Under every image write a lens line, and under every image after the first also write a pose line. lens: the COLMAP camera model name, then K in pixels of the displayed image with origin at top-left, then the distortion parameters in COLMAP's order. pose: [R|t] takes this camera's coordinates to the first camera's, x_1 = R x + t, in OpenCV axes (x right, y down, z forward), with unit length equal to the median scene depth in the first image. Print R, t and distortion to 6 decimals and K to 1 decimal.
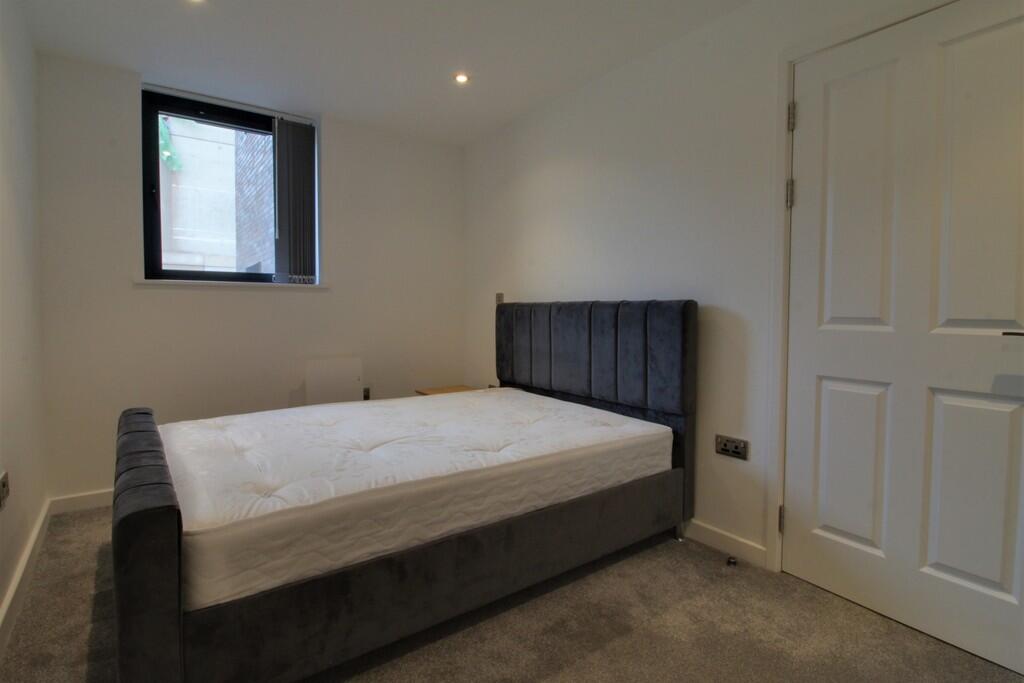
lens RADIAL K [[493.4, 0, 514.3], [0, 493.4, 330.8], [0, 0, 1]] dist [-0.002550, -0.000556]
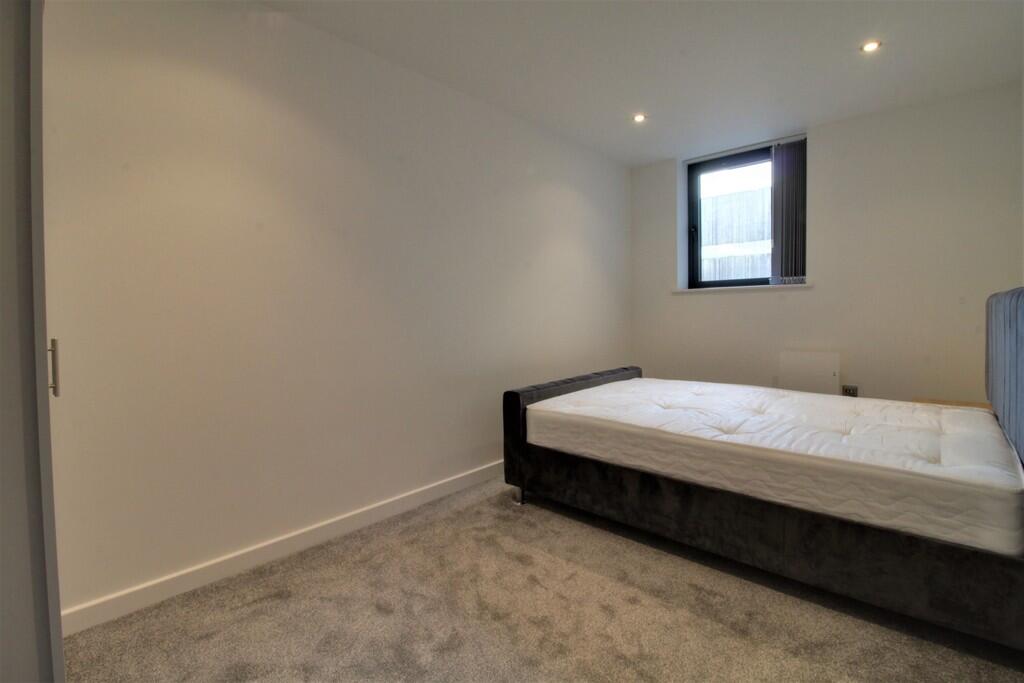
lens RADIAL K [[475.9, 0, 514.1], [0, 475.9, 326.1], [0, 0, 1]] dist [-0.013619, -0.000980]
pose [[0.189126, 0.022386, -0.981698, 0.583078], [-0.027576, 0.999467, 0.017478, -0.001250], [0.981566, 0.023766, 0.189642, 0.203001]]
